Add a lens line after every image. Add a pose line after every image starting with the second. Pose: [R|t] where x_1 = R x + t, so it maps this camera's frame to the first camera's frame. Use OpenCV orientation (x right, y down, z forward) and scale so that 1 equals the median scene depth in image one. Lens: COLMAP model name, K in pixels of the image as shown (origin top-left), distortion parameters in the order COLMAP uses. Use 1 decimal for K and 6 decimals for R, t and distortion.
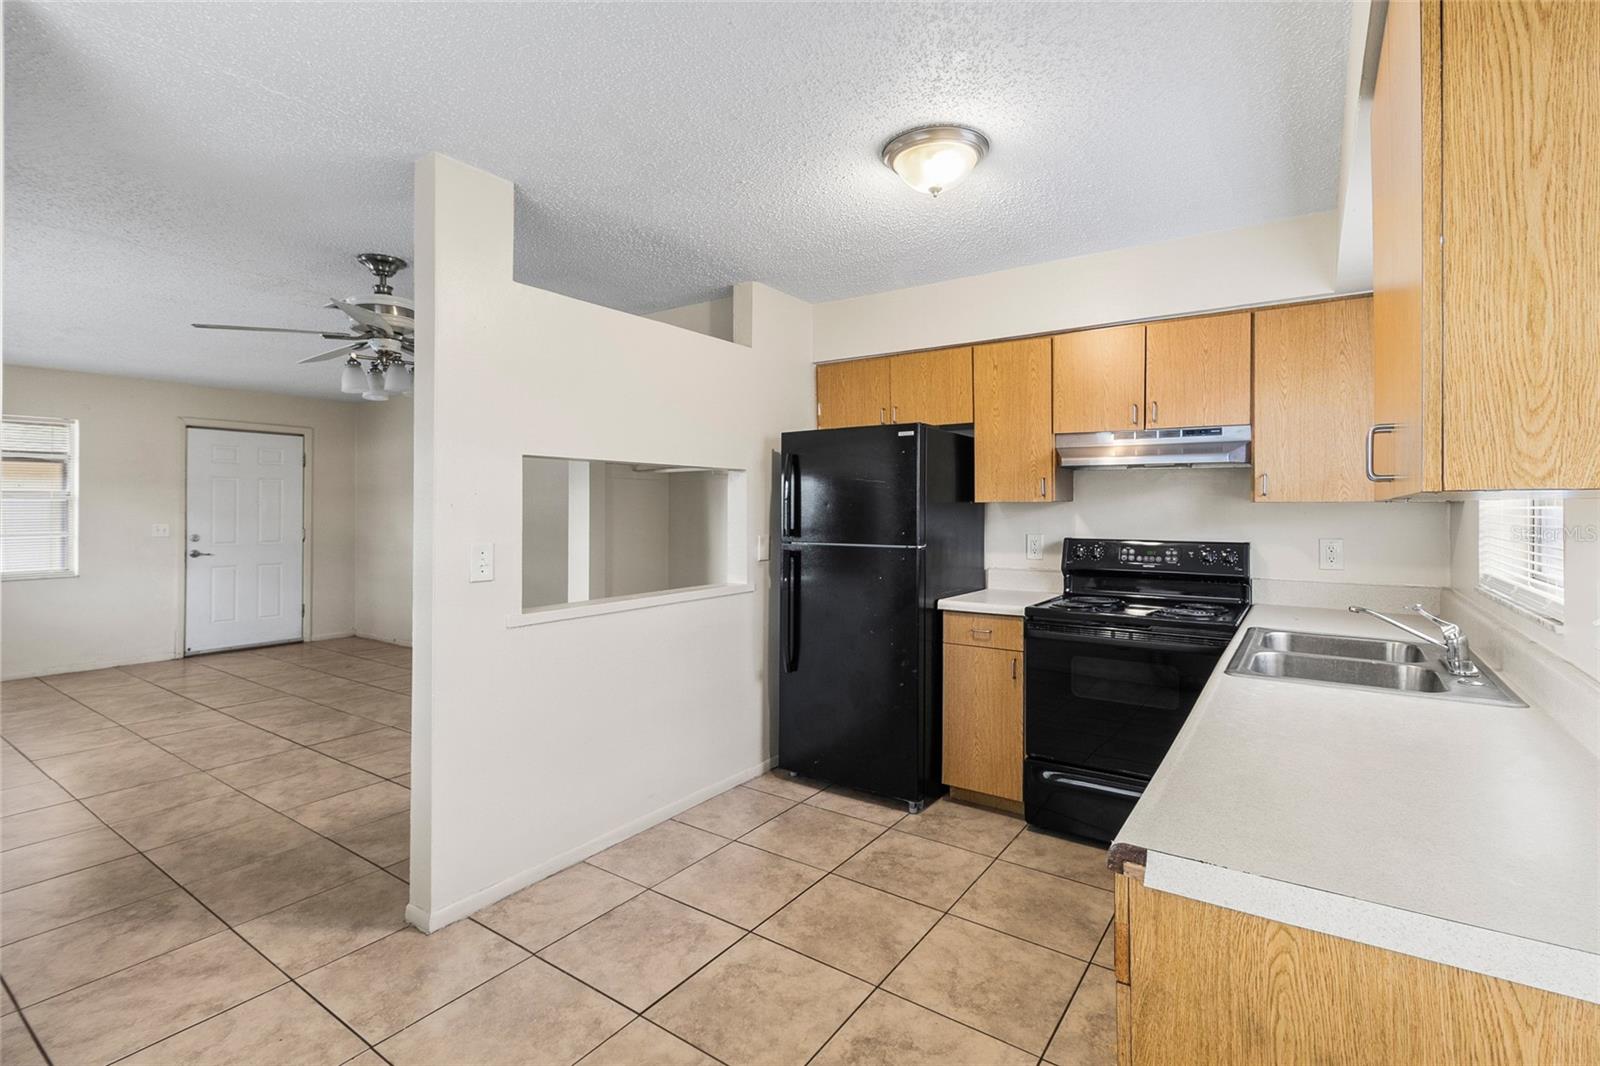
lens RADIAL K [[741.4, 0, 830.3], [0, 741.4, 494.7], [0, 0, 1]] dist [0.001295, -0.001009]
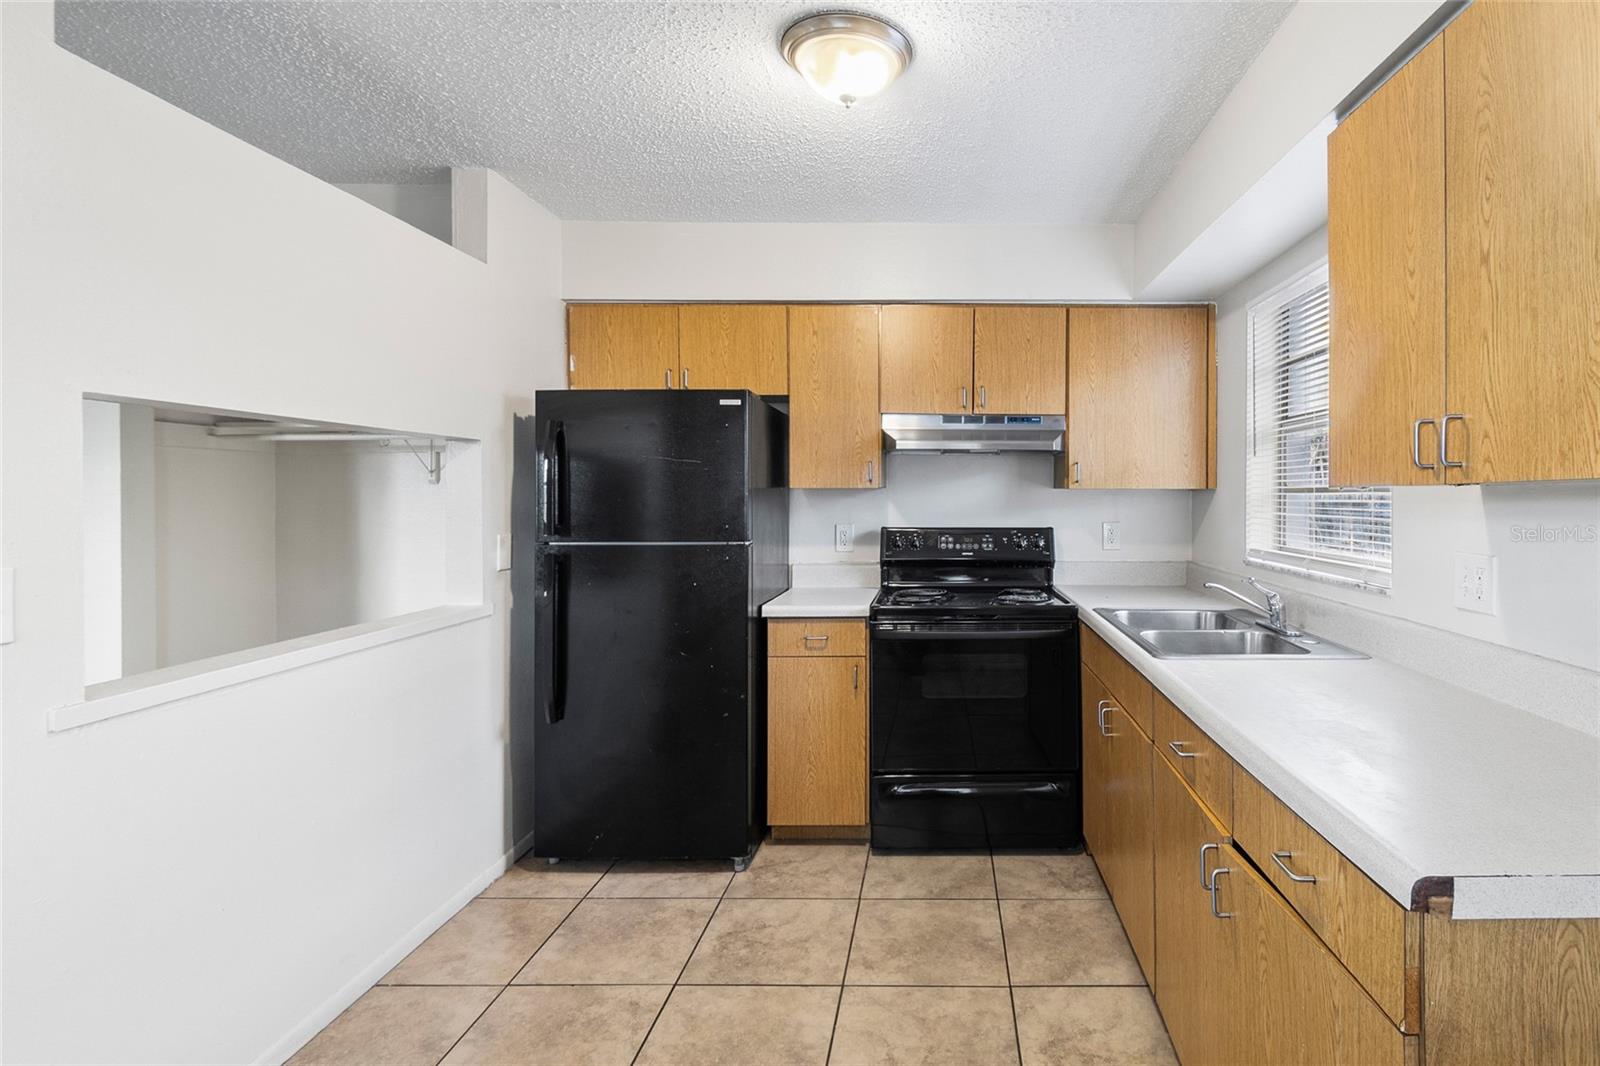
lens RADIAL K [[741.4, 0, 742.4], [0, 741.4, 493.6], [0, 0, 1]] dist [0.001295, -0.001009]
pose [[0.826073, 0.000579, 0.563563, -0.348559], [-0.008553, 0.999897, 0.011508, 0.007244], [-0.563499, -0.014327, 0.825993, 0.338546]]
